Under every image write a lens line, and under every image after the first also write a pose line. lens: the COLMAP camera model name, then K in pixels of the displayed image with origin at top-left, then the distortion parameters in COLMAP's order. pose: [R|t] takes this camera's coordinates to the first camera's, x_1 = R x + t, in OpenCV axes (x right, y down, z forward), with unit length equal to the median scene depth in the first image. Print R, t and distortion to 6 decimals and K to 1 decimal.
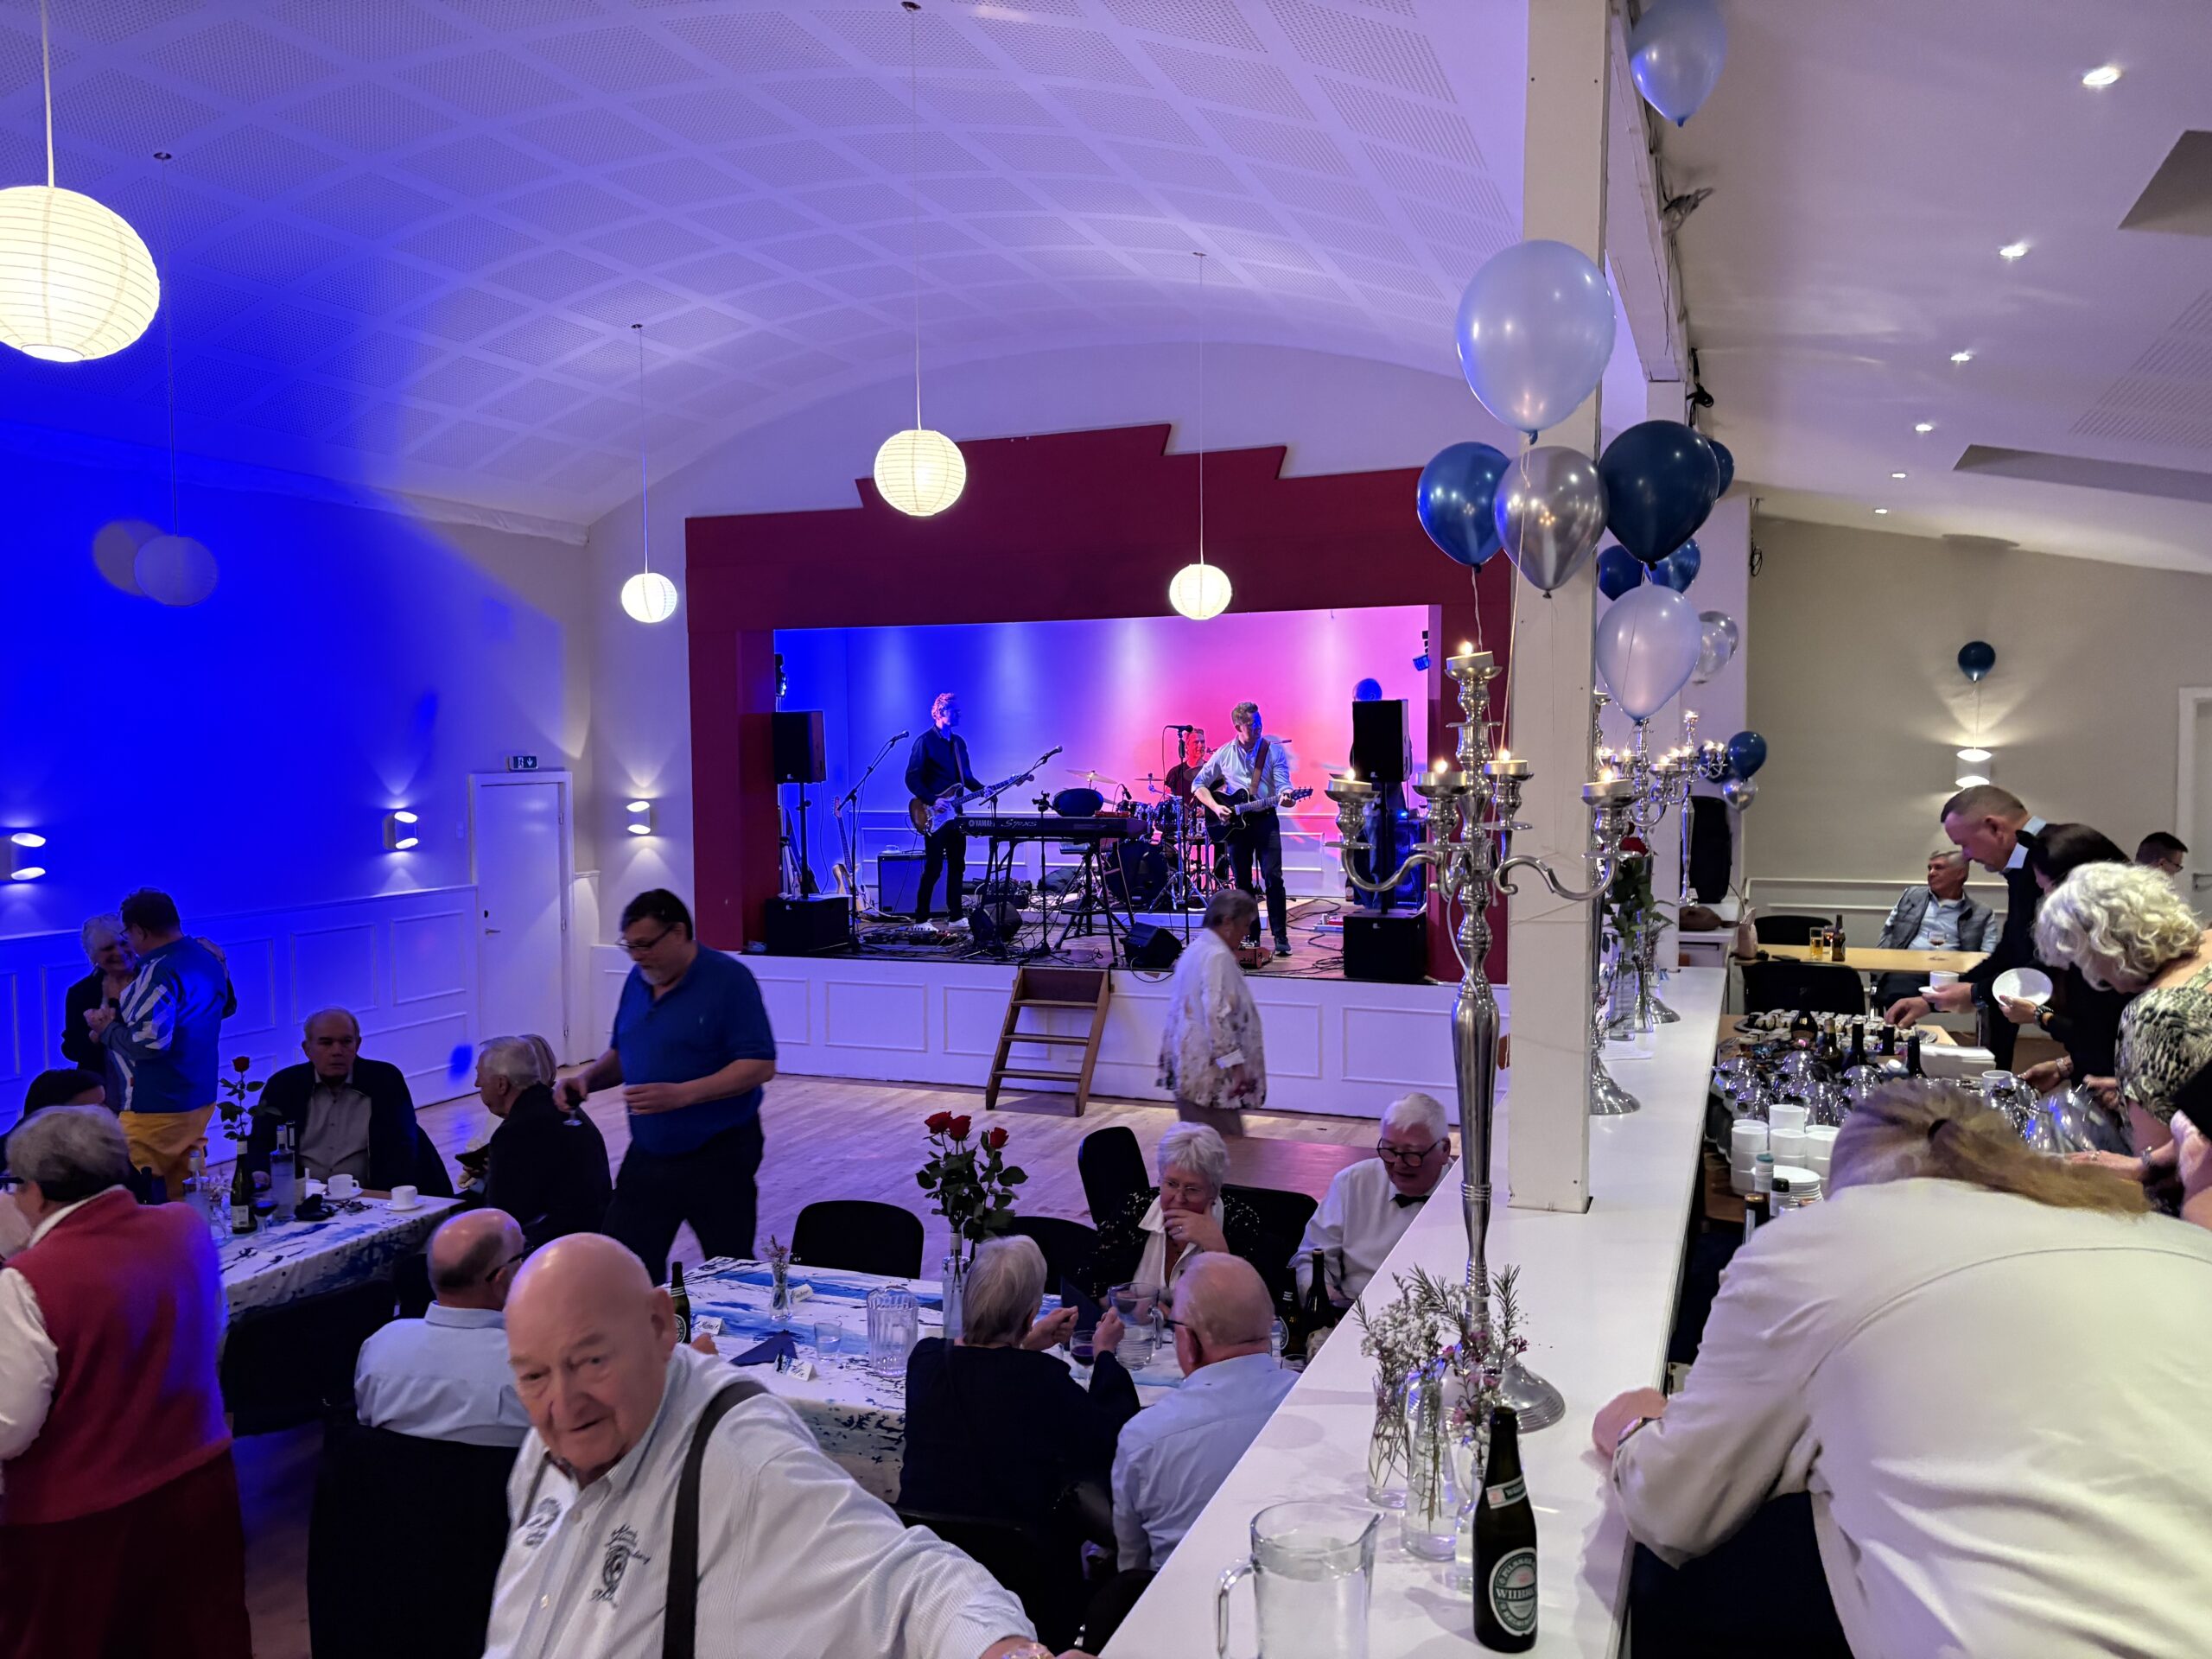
lens RADIAL K [[1668.8, 0, 1087.5], [0, 1668.8, 840.5], [0, 0, 1]] dist [0.045248, -0.052176]
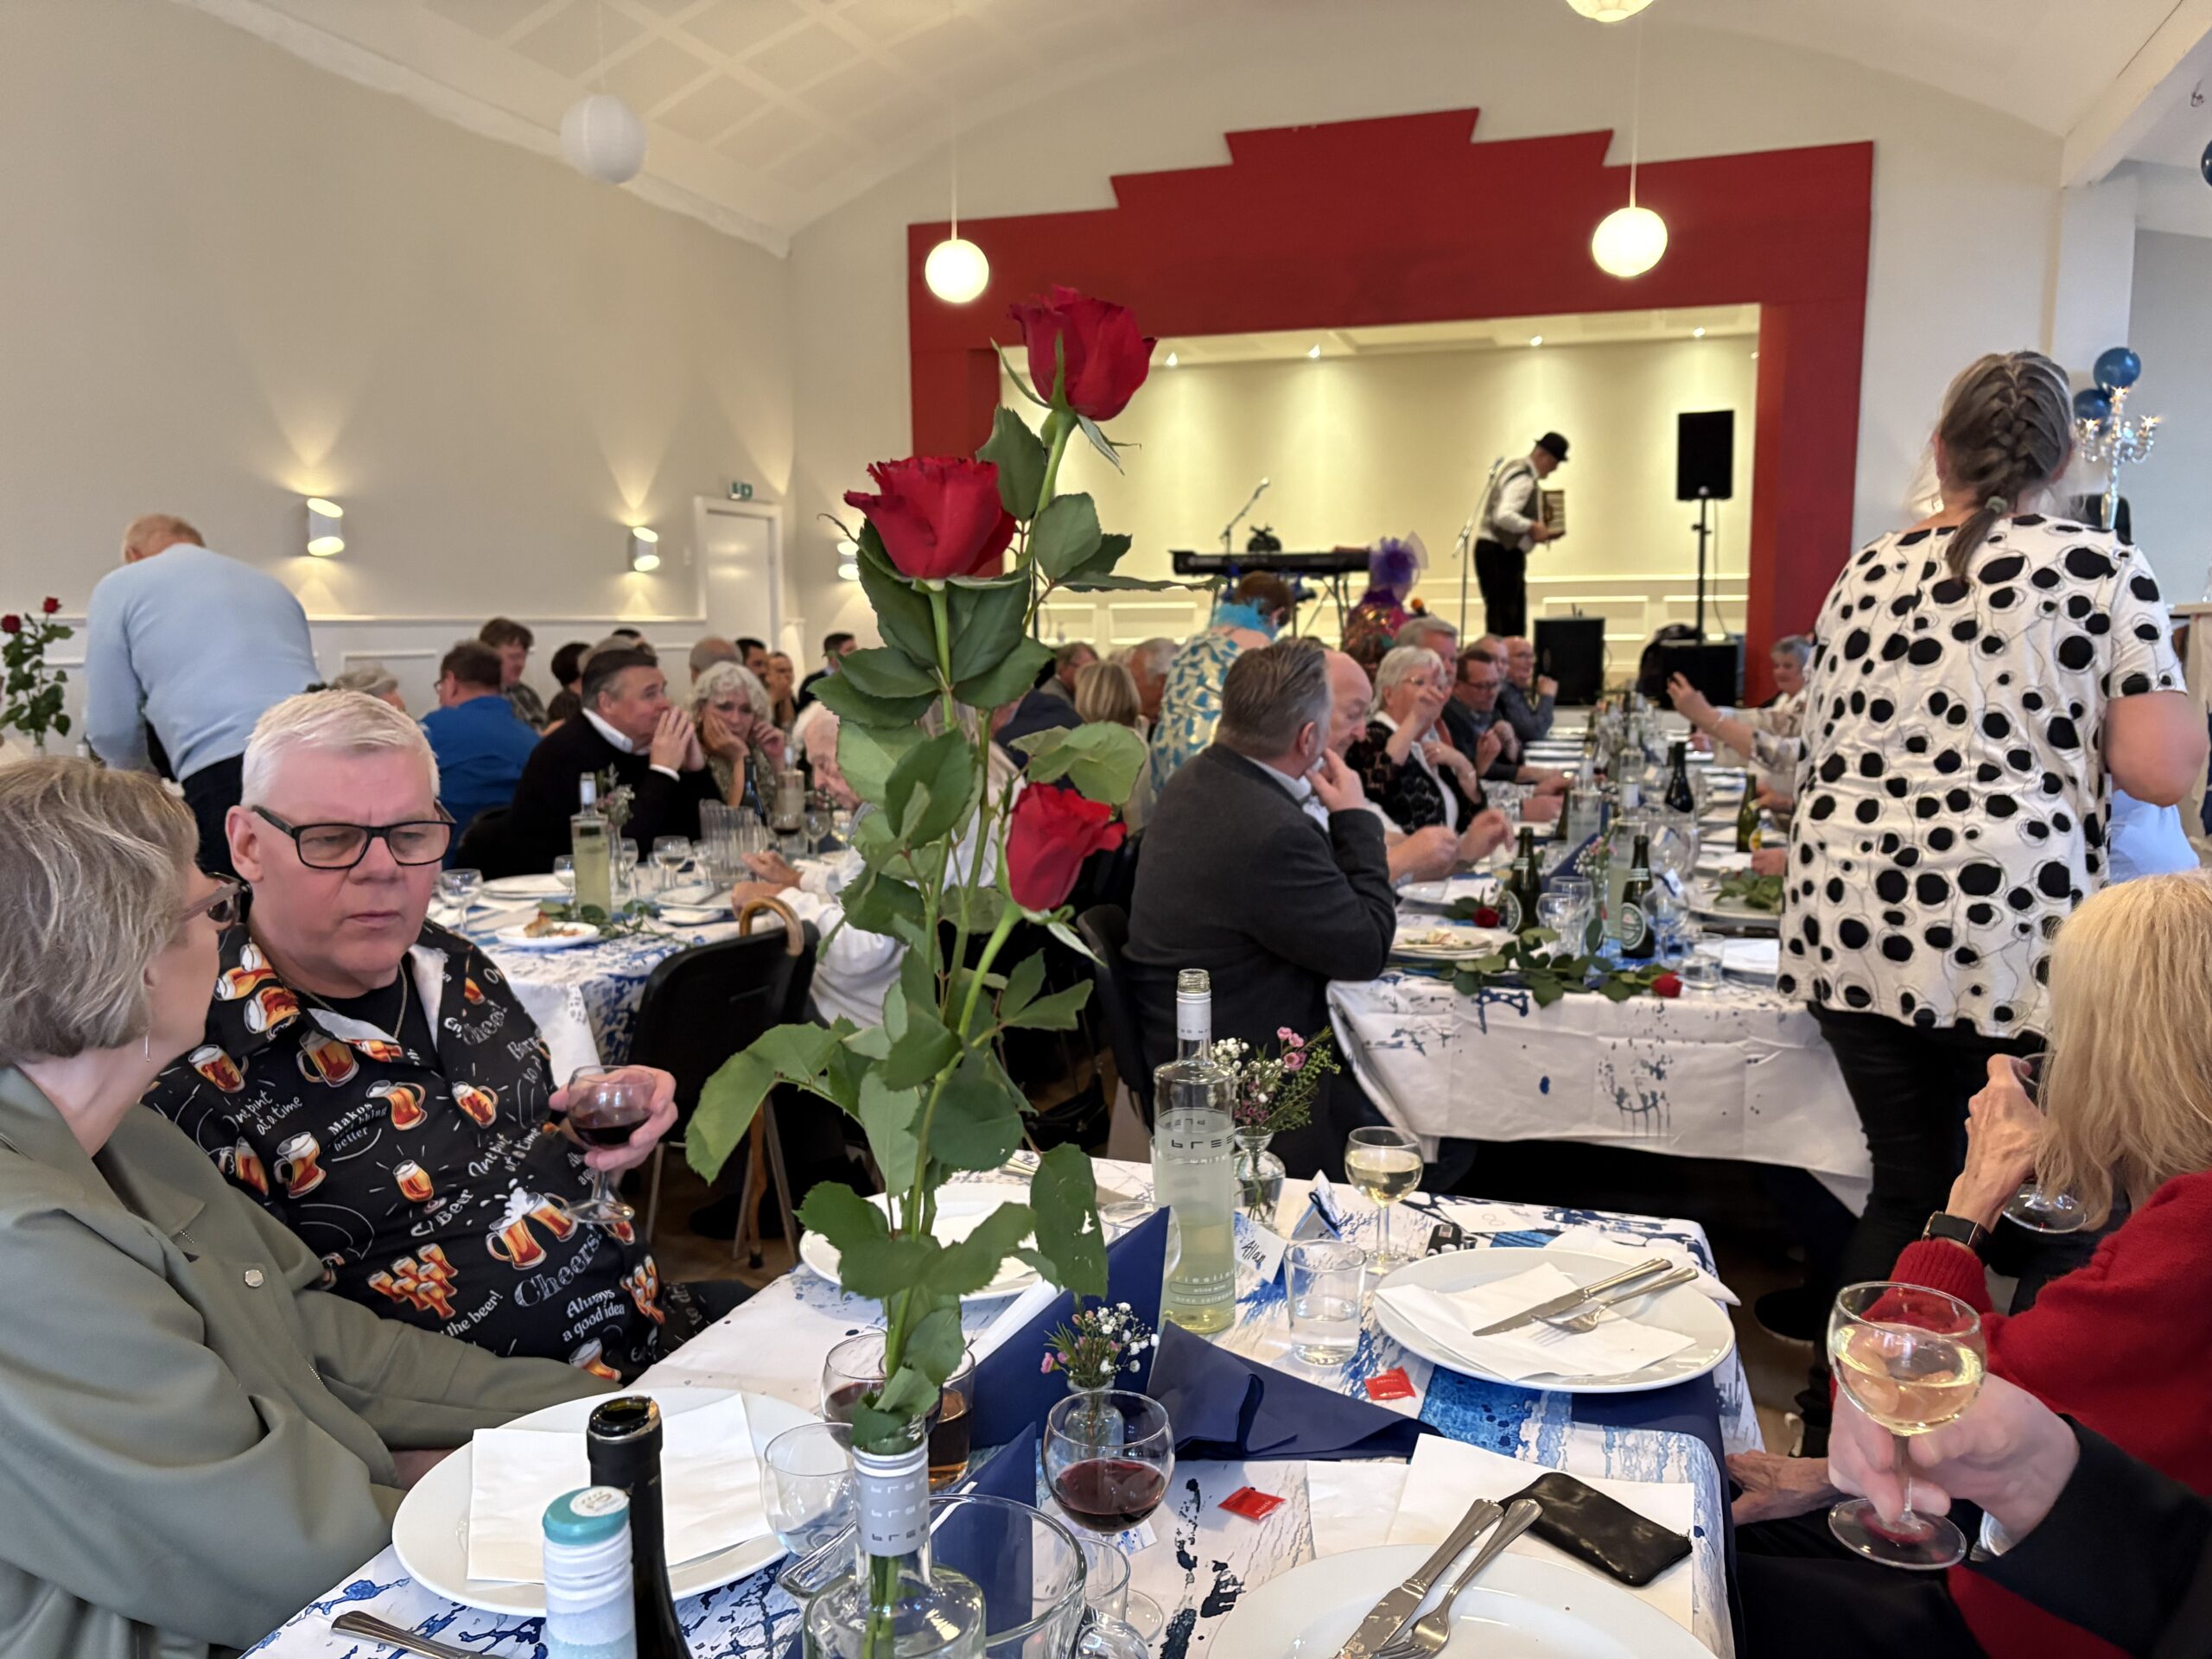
lens RADIAL K [[1668.8, 0, 1117.9], [0, 1668.8, 829.5], [0, 0, 1]] dist [0.045248, -0.052176]
pose [[0.997194, -0.006471, 0.074576, -0.260880], [0.001652, 0.997916, 0.064500, 0.105407], [-0.074838, -0.064195, 0.995127, 0.071624]]
